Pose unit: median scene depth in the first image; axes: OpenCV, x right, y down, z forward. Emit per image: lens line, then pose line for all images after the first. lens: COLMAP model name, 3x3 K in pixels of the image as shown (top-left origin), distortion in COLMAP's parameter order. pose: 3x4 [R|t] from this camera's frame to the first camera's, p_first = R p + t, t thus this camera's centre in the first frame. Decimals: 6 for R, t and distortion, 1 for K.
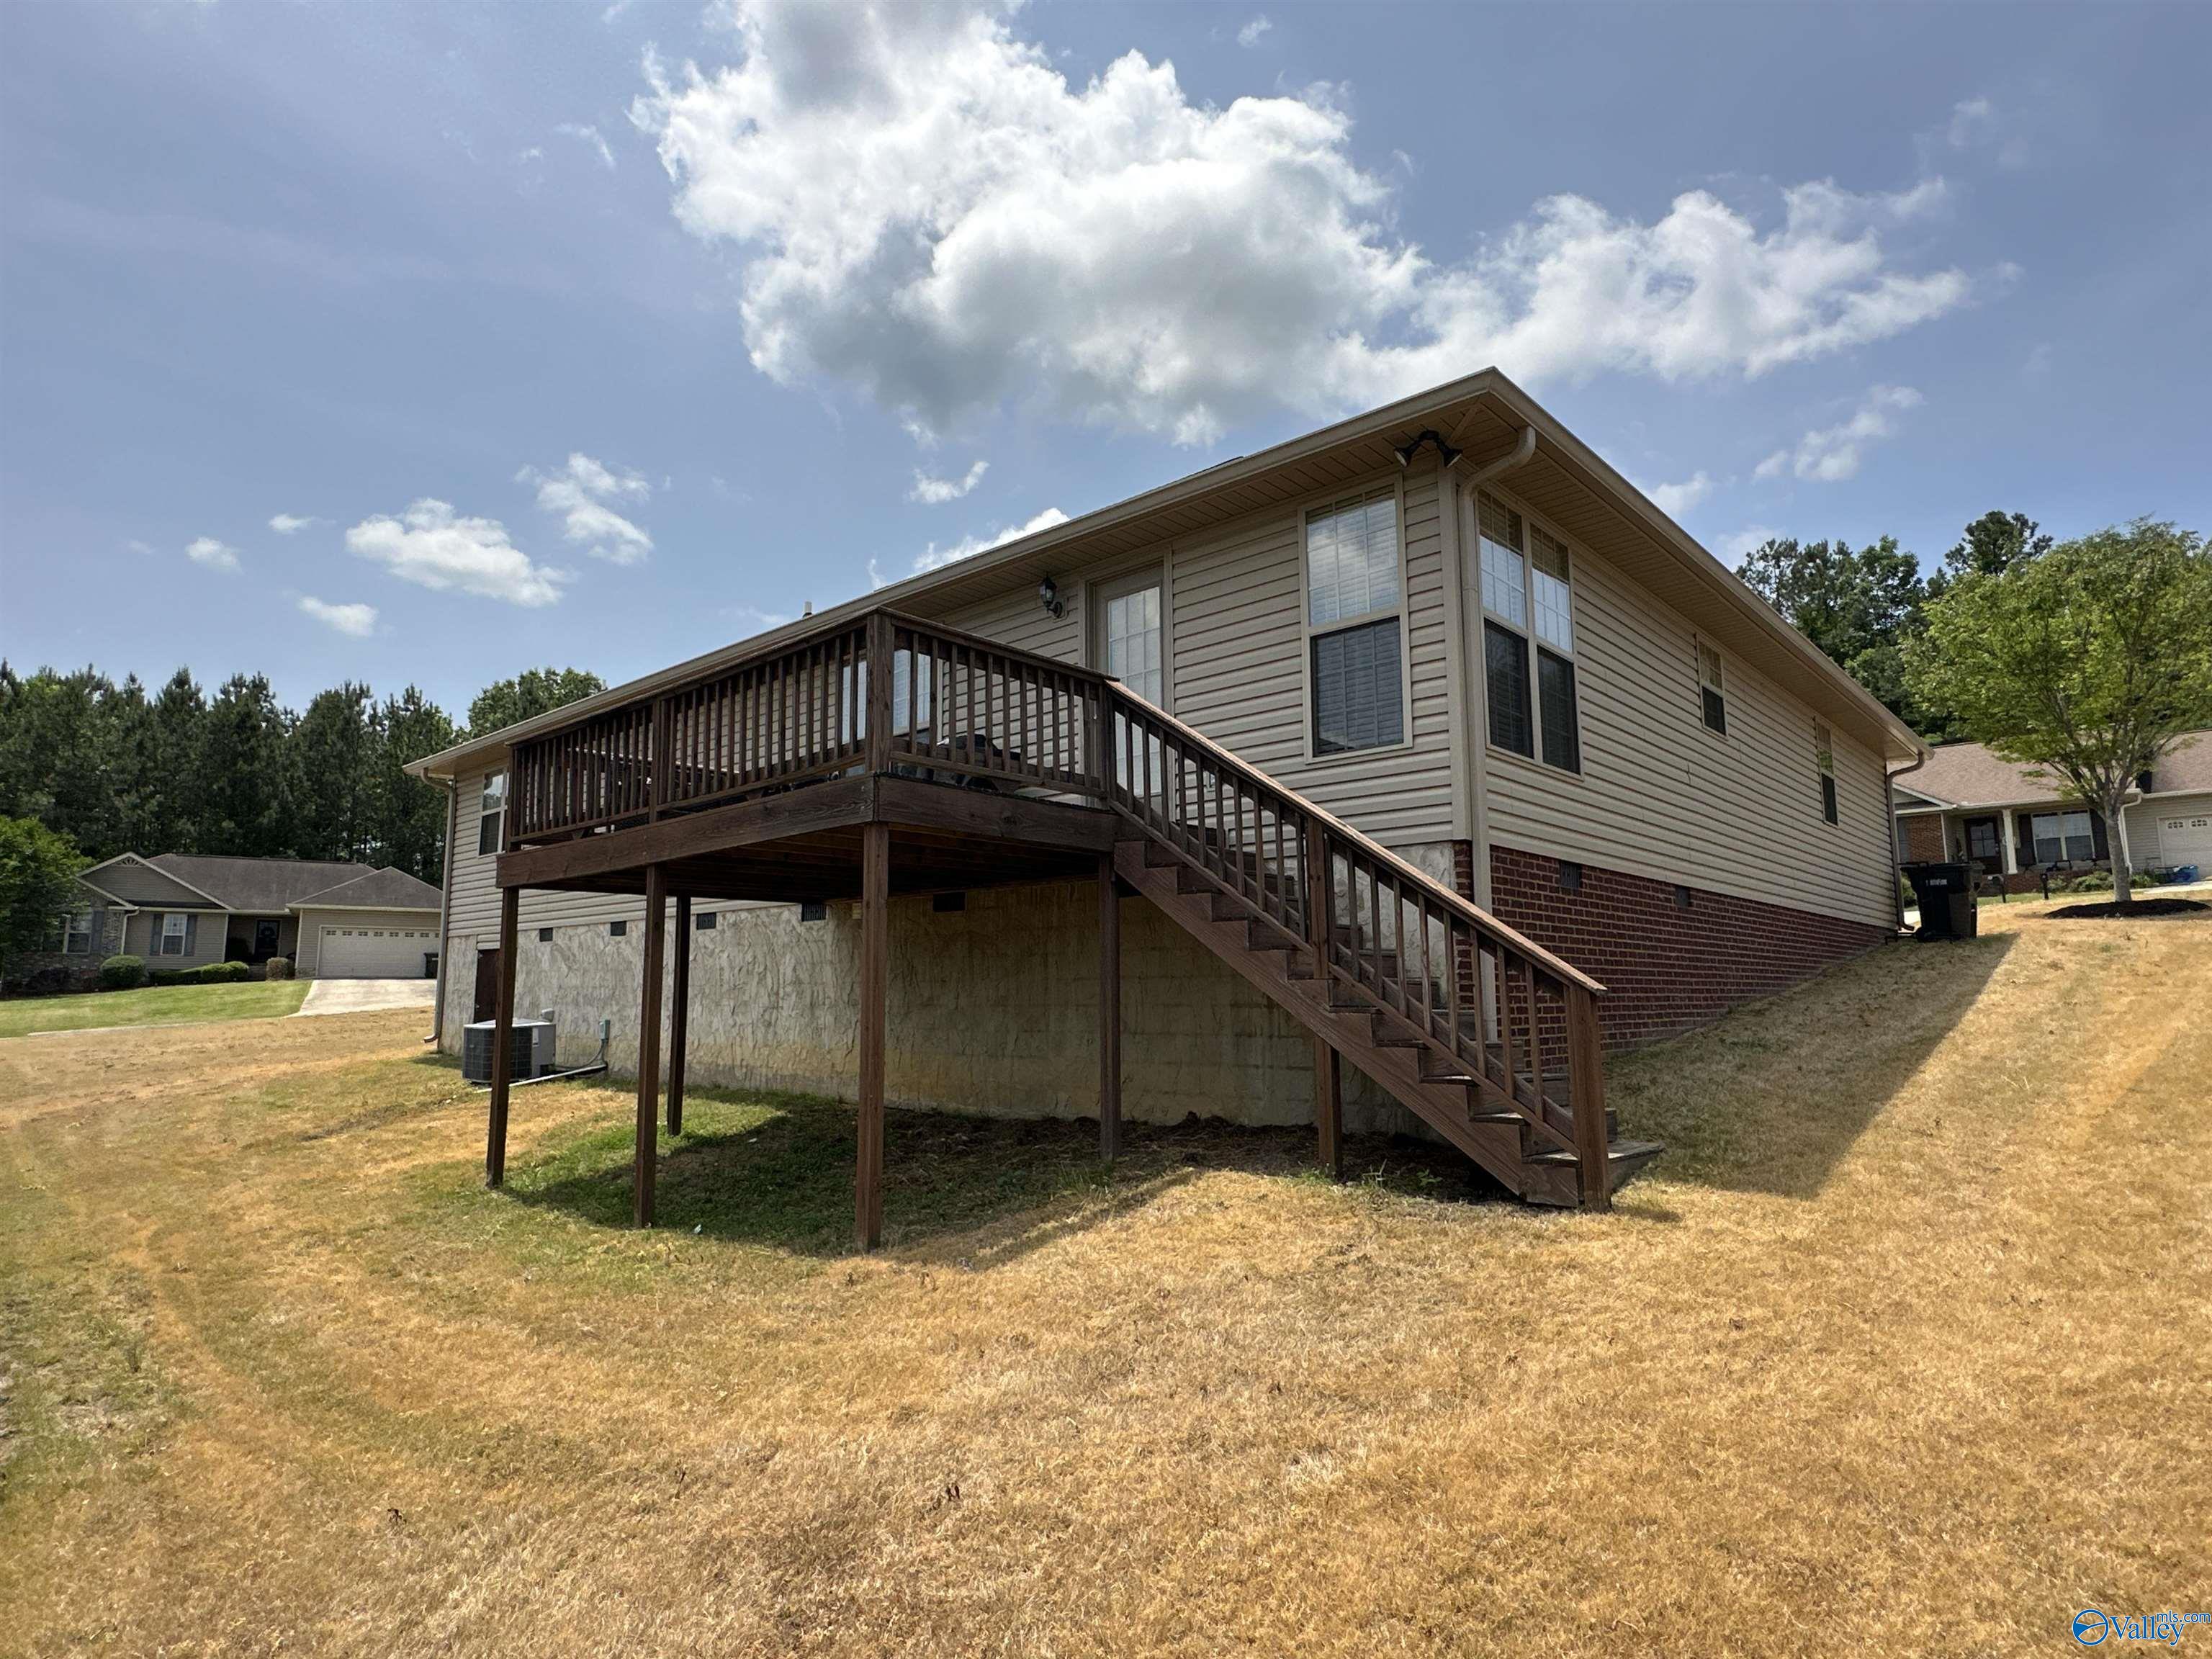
lens RADIAL K [[1208.3, 0, 1111.5], [0, 1208.3, 836.6], [0, 0, 1]] dist [-0.000795, 0.000029]
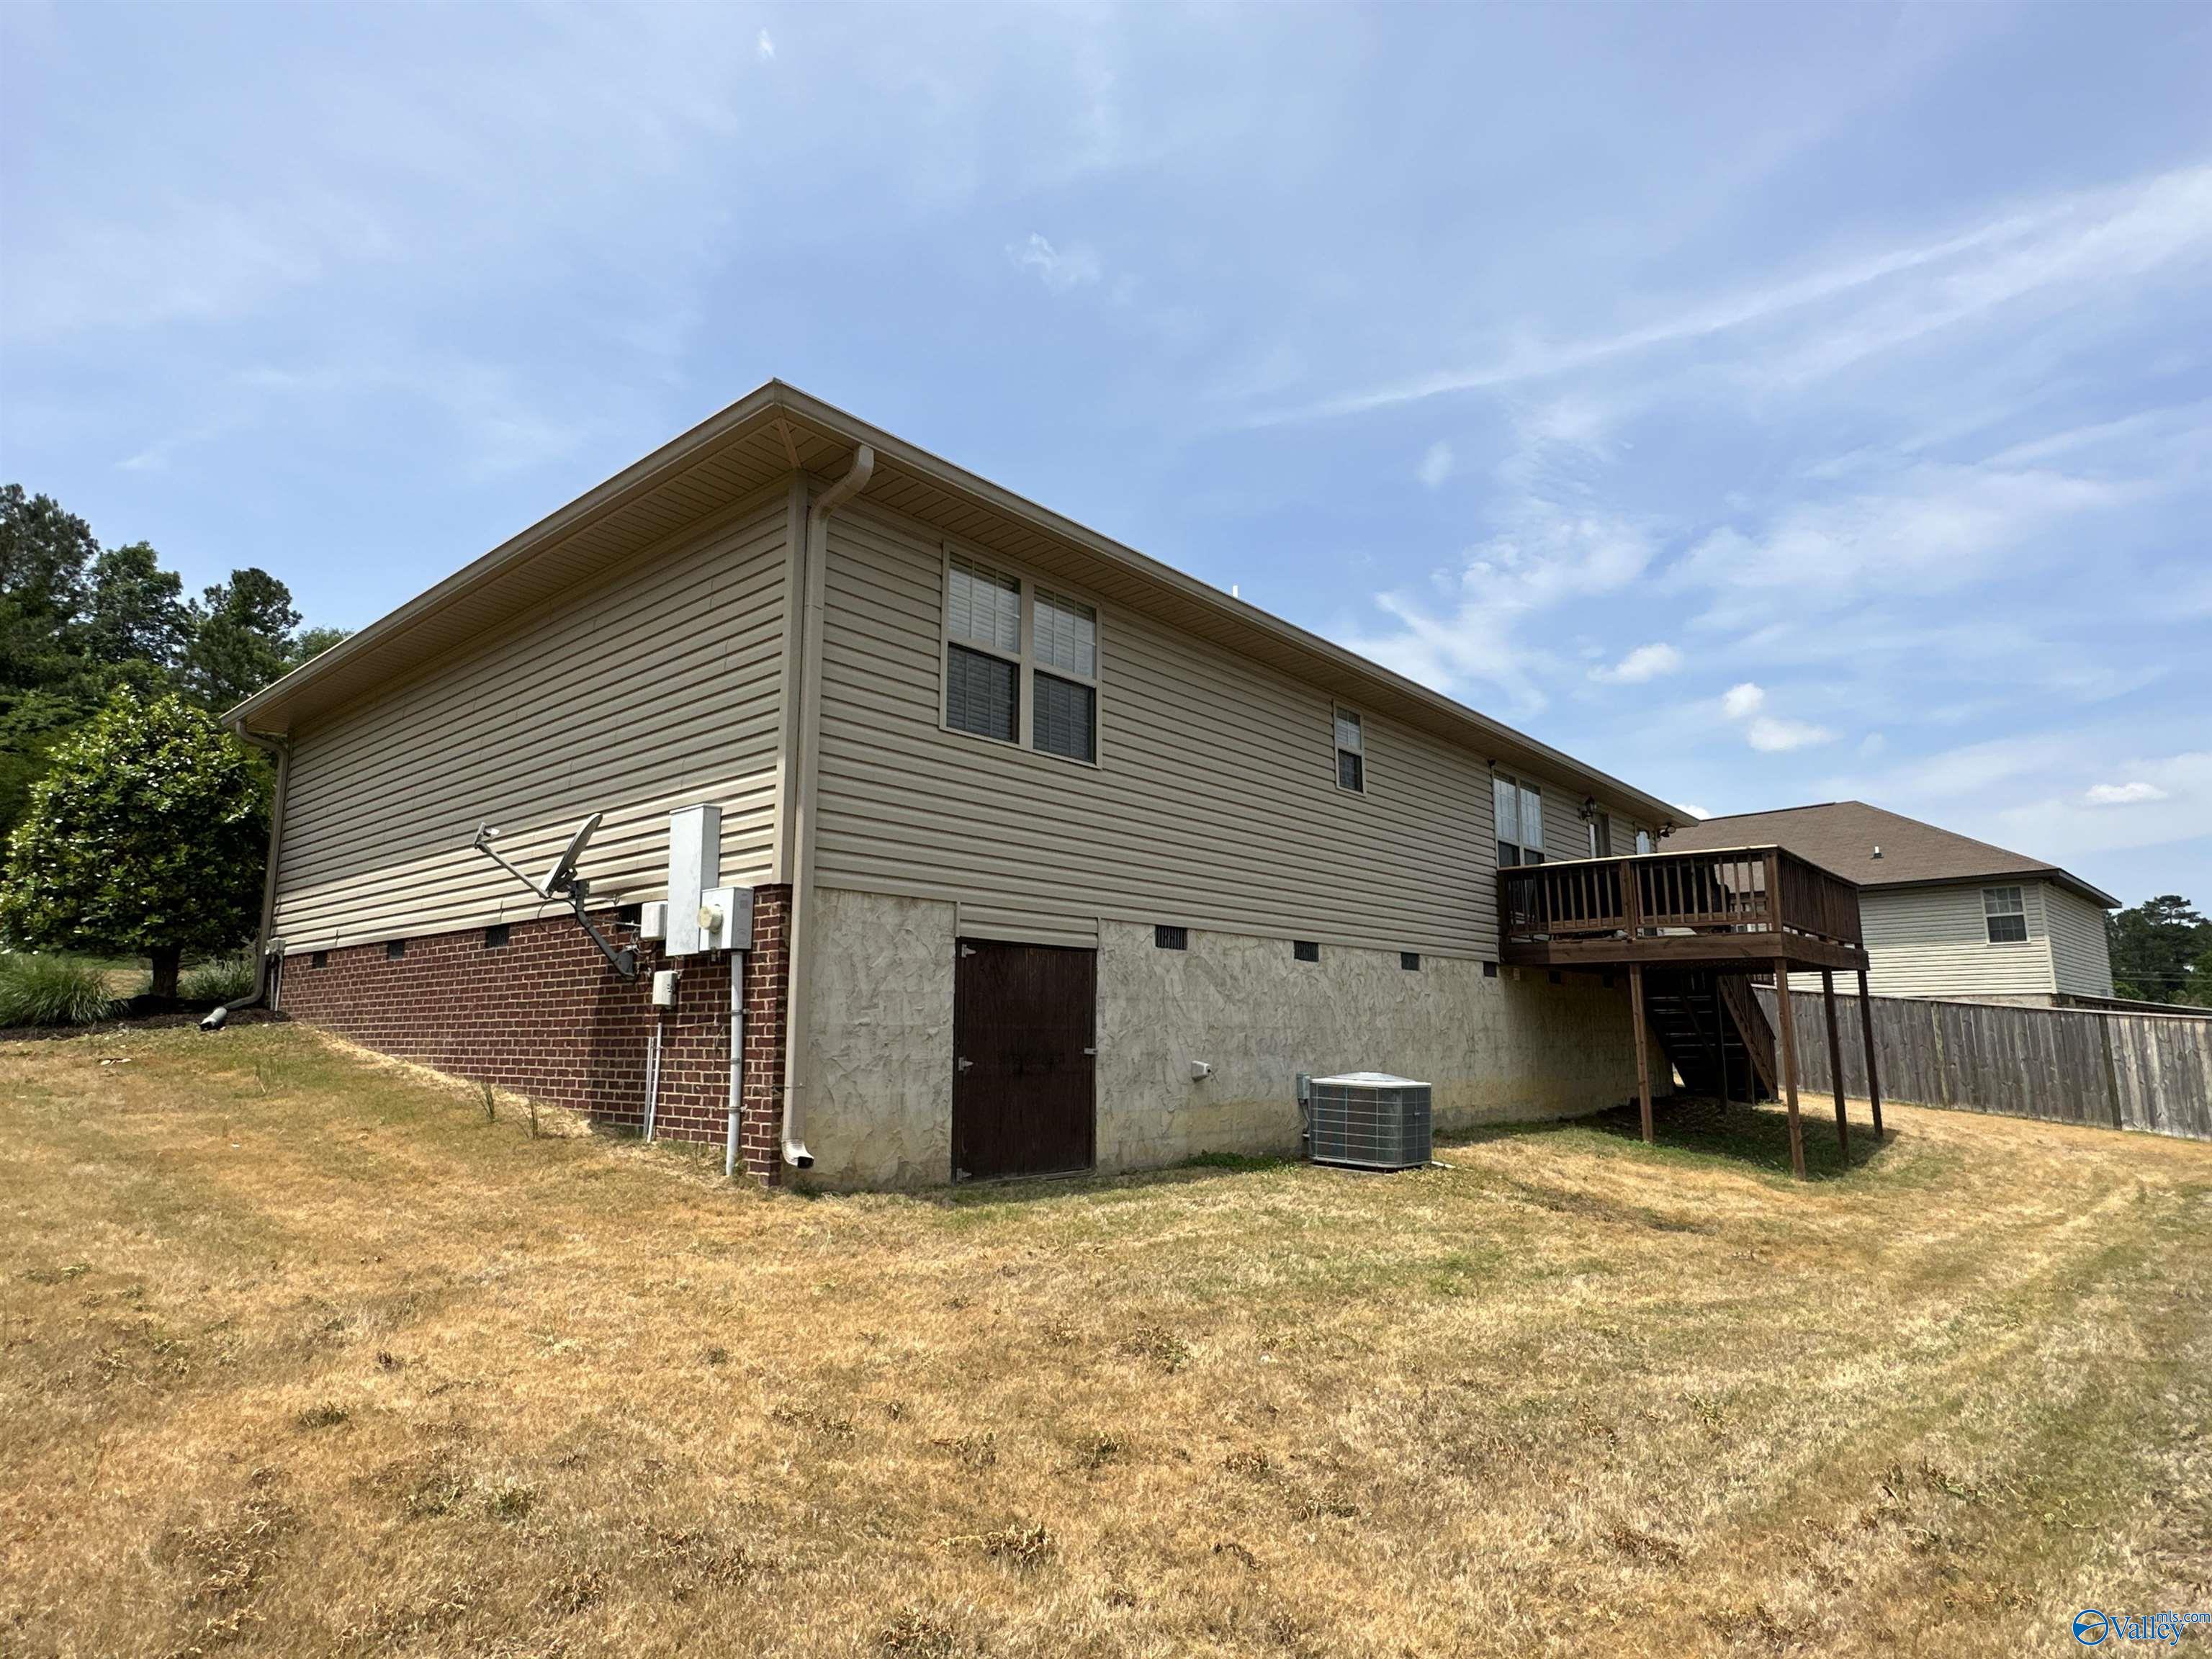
lens RADIAL K [[1208.3, 0, 1111.5], [0, 1208.3, 836.6], [0, 0, 1]] dist [-0.000795, 0.000029]
pose [[-0.013738, 0.169216, 0.985483, -1.063692], [-0.130790, 0.976804, -0.169549, 0.137507], [-0.991315, -0.131221, 0.008712, 1.028285]]
